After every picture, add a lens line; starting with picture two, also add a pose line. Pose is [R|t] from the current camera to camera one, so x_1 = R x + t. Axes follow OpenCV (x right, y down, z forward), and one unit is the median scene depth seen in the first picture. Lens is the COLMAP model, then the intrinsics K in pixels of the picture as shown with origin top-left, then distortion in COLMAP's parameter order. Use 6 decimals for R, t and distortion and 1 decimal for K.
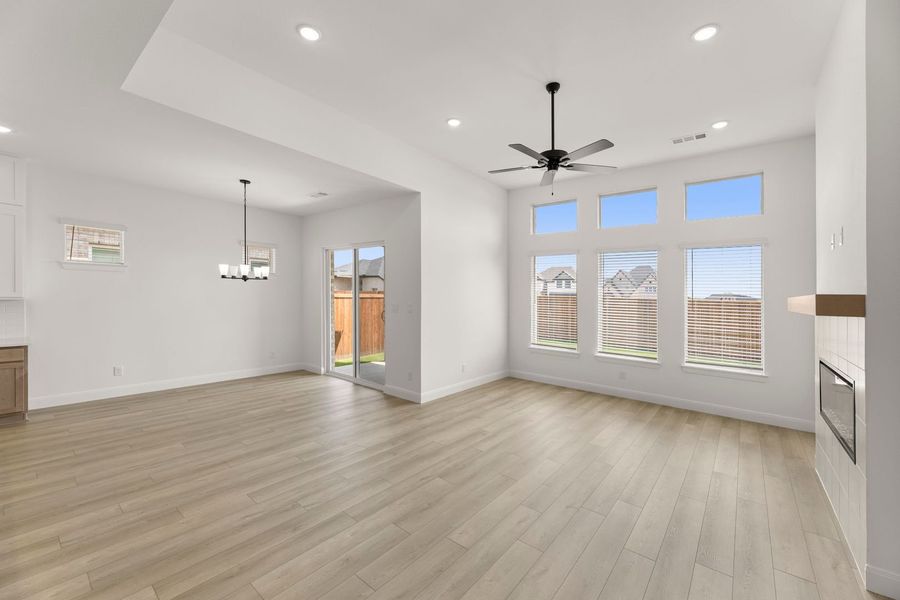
lens RADIAL K [[359.3, 0, 452.0], [0, 359.3, 300.2], [0, 0, 1]] dist [0.001355, 0.000000]
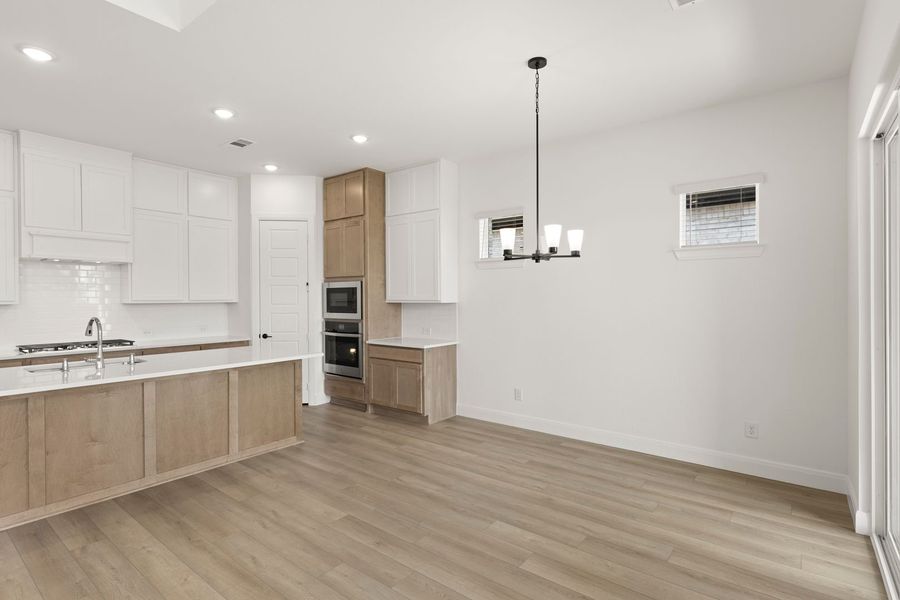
lens RADIAL K [[455.3, 0, 450.0], [0, 455.3, 300.0], [0, 0, 1]] dist [0.000380, 0.000184]
pose [[0.009930, -0.019037, -0.999769, 0.091894], [-0.013027, 0.999731, -0.019166, 0.018777], [0.999866, 0.013214, 0.009680, 1.213881]]
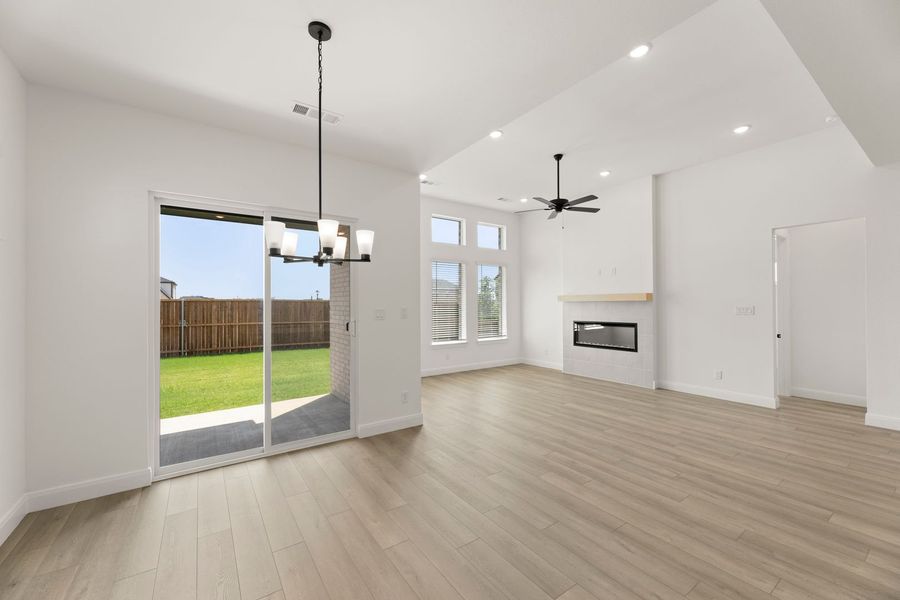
lens RADIAL K [[359.3, 0, 452.0], [0, 359.3, 300.2], [0, 0, 1]] dist [0.001355, 0.000000]
pose [[0.283593, -0.018843, 0.958759, -1.300249], [0.025630, 0.999599, 0.012065, -0.020511], [-0.958602, 0.021152, 0.283963, 1.020597]]
